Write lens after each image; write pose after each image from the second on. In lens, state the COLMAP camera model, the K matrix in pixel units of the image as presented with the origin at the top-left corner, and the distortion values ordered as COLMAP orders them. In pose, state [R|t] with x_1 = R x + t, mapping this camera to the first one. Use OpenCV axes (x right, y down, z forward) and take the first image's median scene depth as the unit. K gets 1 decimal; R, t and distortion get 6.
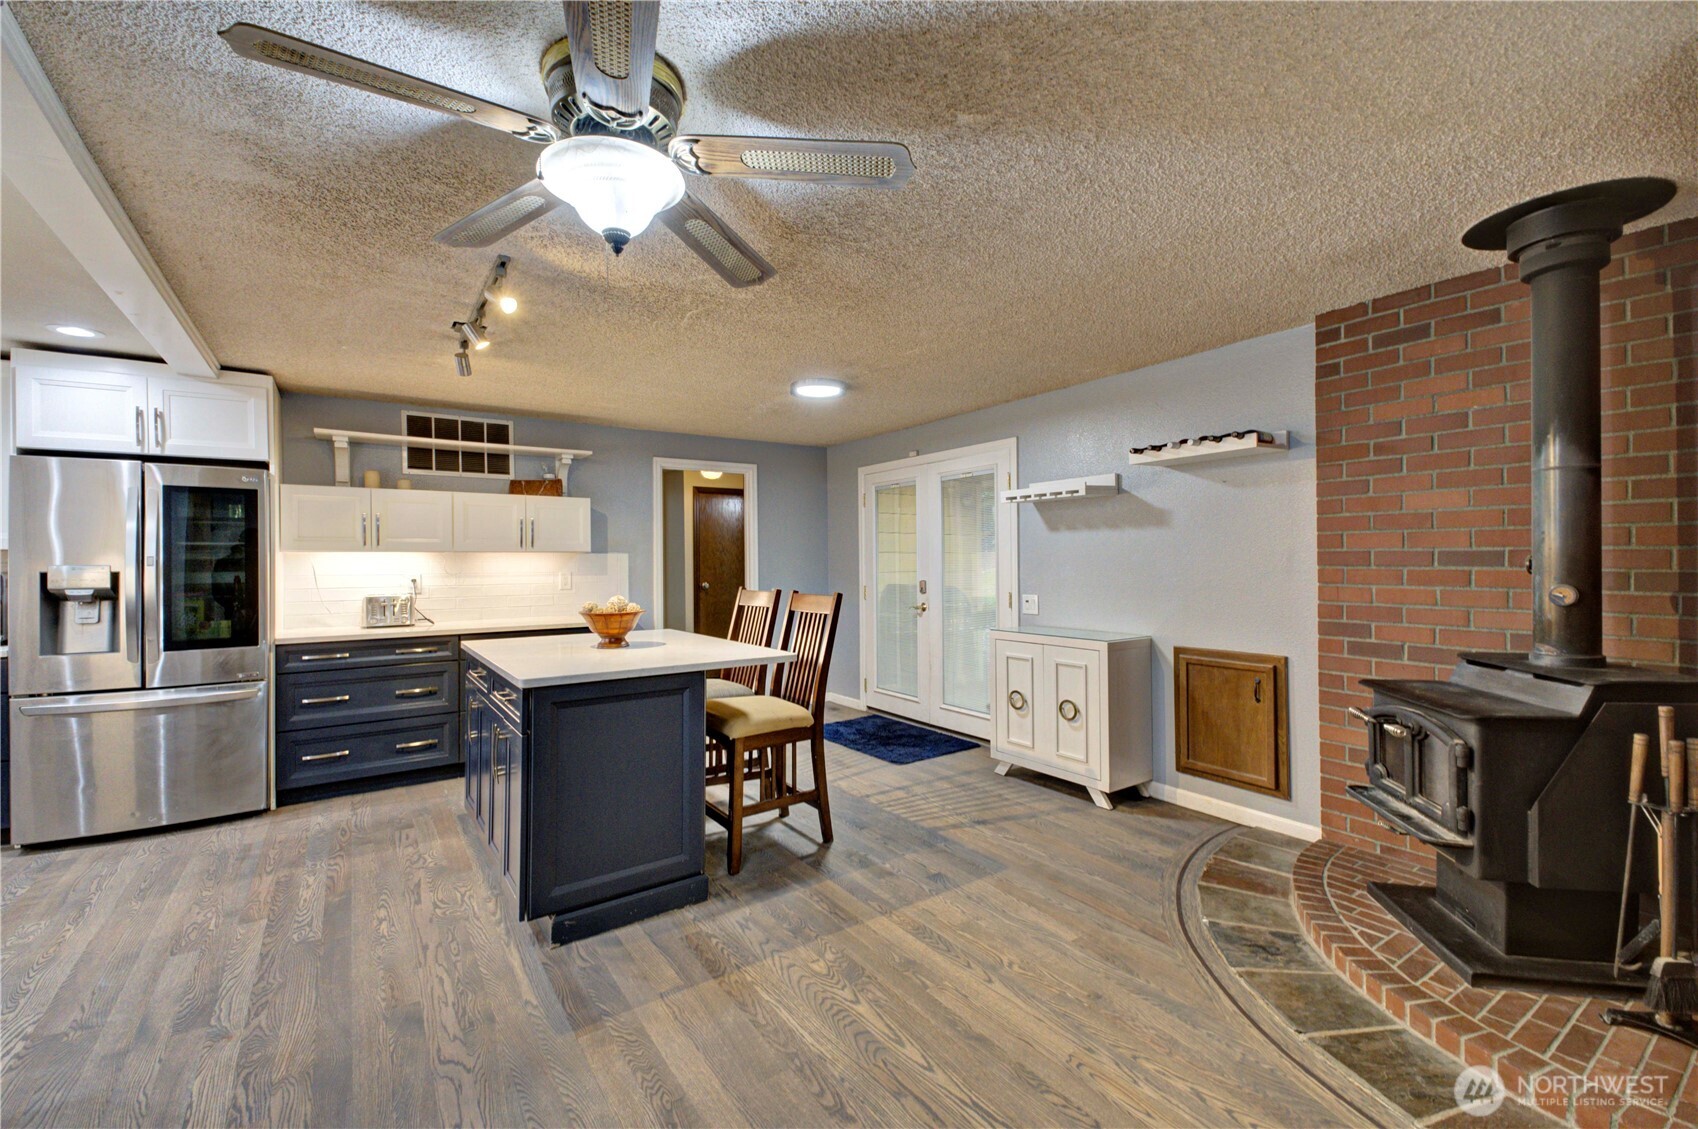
lens RADIAL K [[720.7, 0, 843.0], [0, 720.7, 555.7], [0, 0, 1]] dist [0.033403, -0.000301]
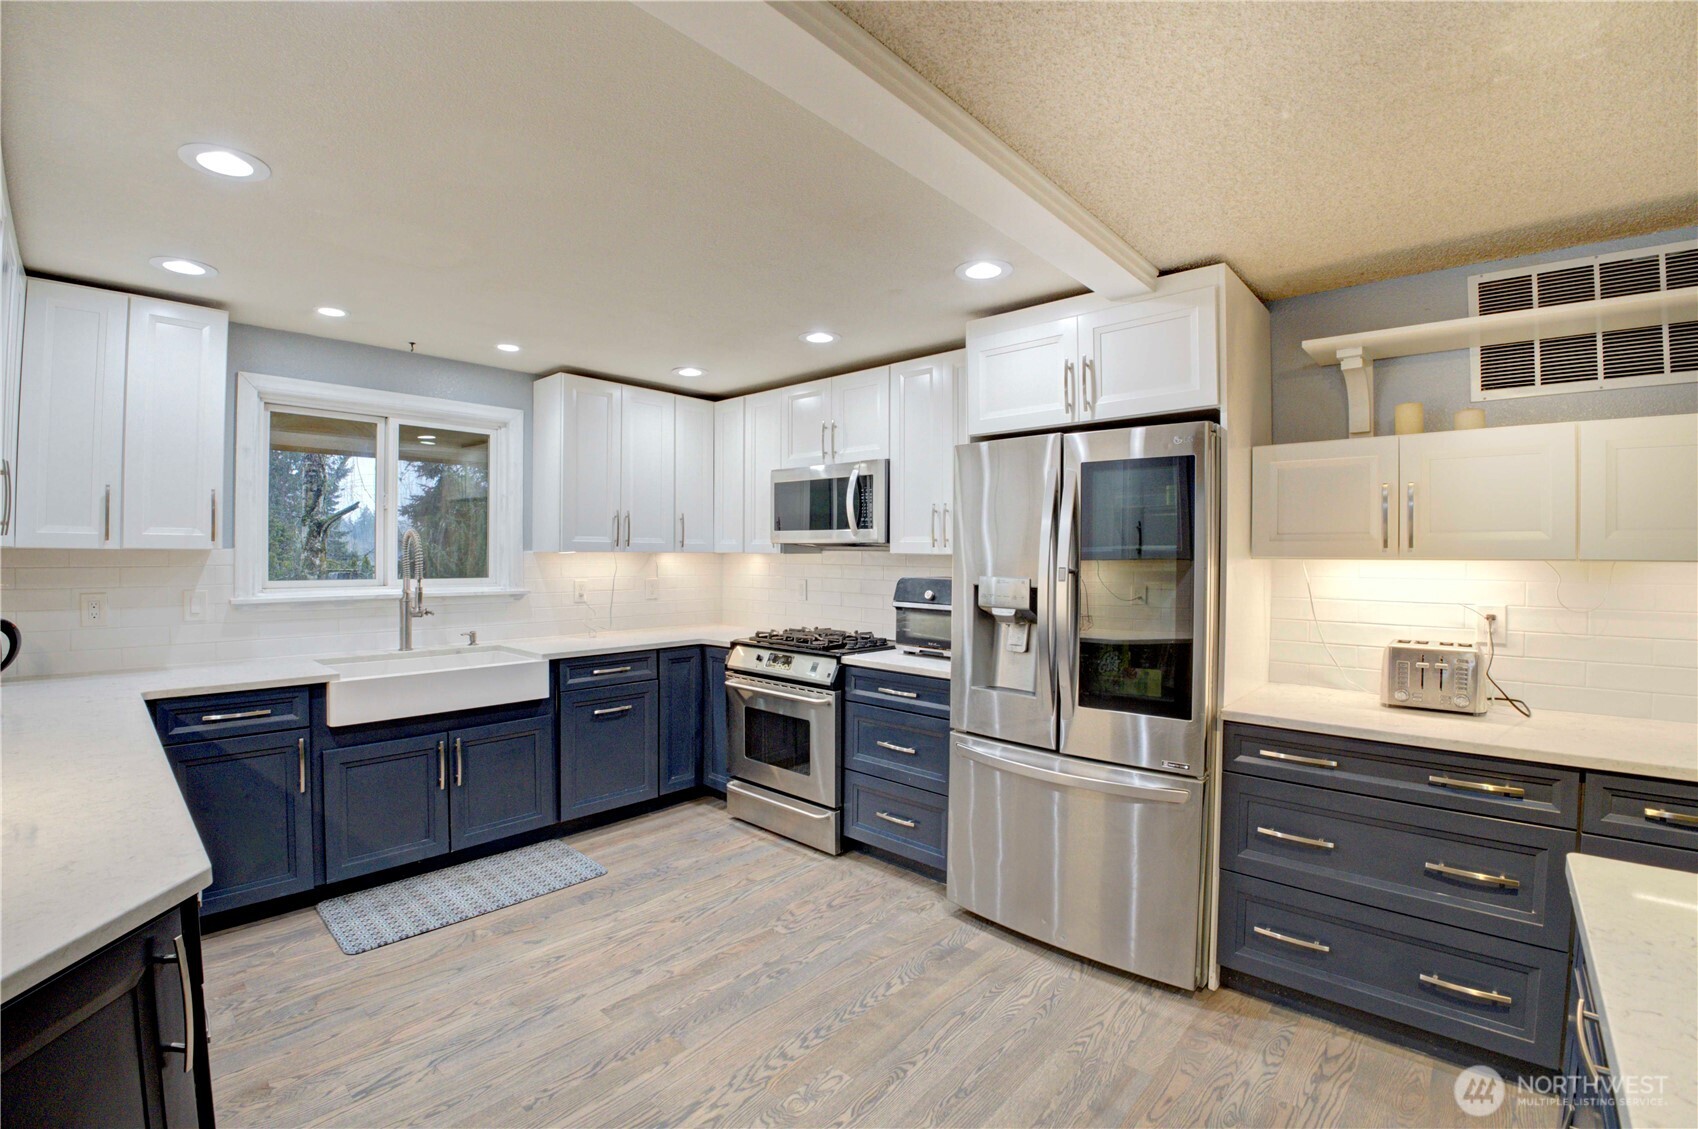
lens RADIAL K [[731.4, 0, 843.1], [0, 731.4, 557.1], [0, 0, 1]] dist [-0.041032, -0.007092]
pose [[0.225259, 0.014431, -0.974192, -0.295975], [-0.001097, 0.999893, 0.014558, -0.016854], [0.974298, -0.002210, 0.225251, 0.605027]]
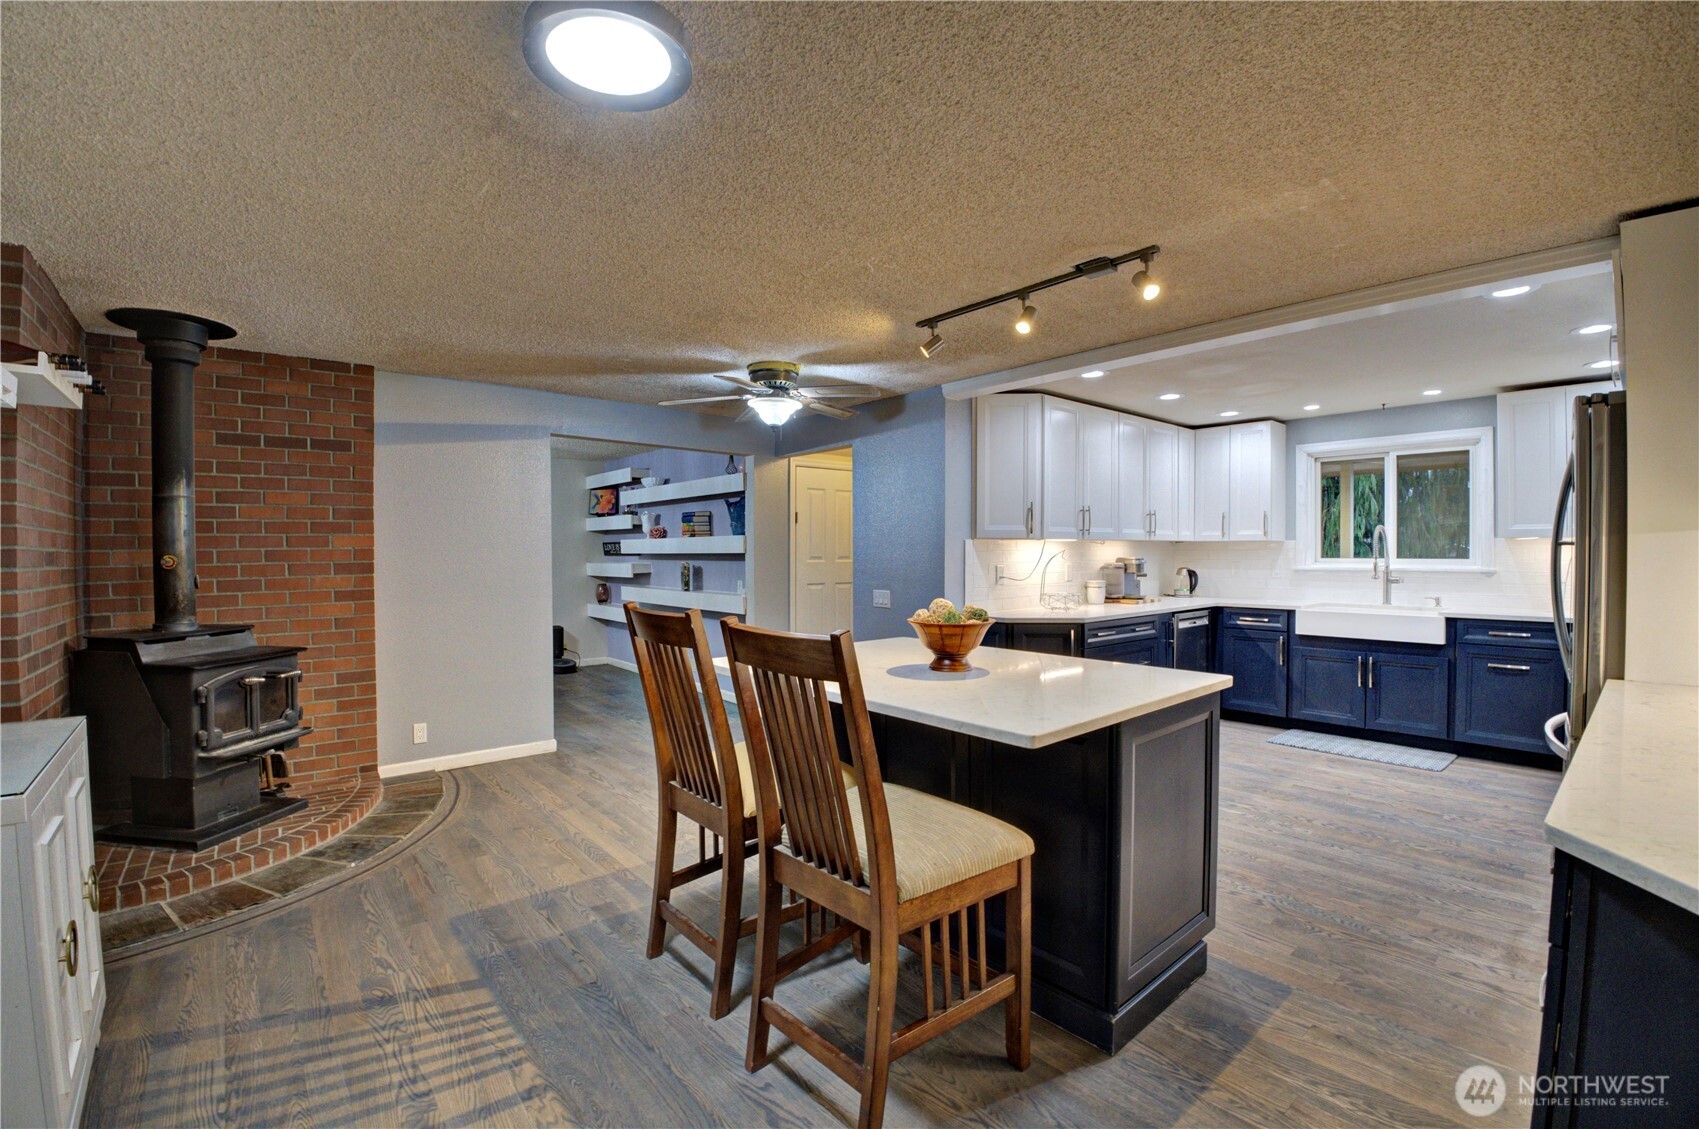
lens RADIAL K [[731.8, 0, 843.5], [0, 731.8, 557.1], [0, 0, 1]] dist [-0.041032, -0.007092]
pose [[-0.994762, 0.011857, -0.101531, -0.123182], [0.011838, 0.999930, 0.000787, 0.010334], [0.101533, -0.000419, -0.994832, 1.543702]]
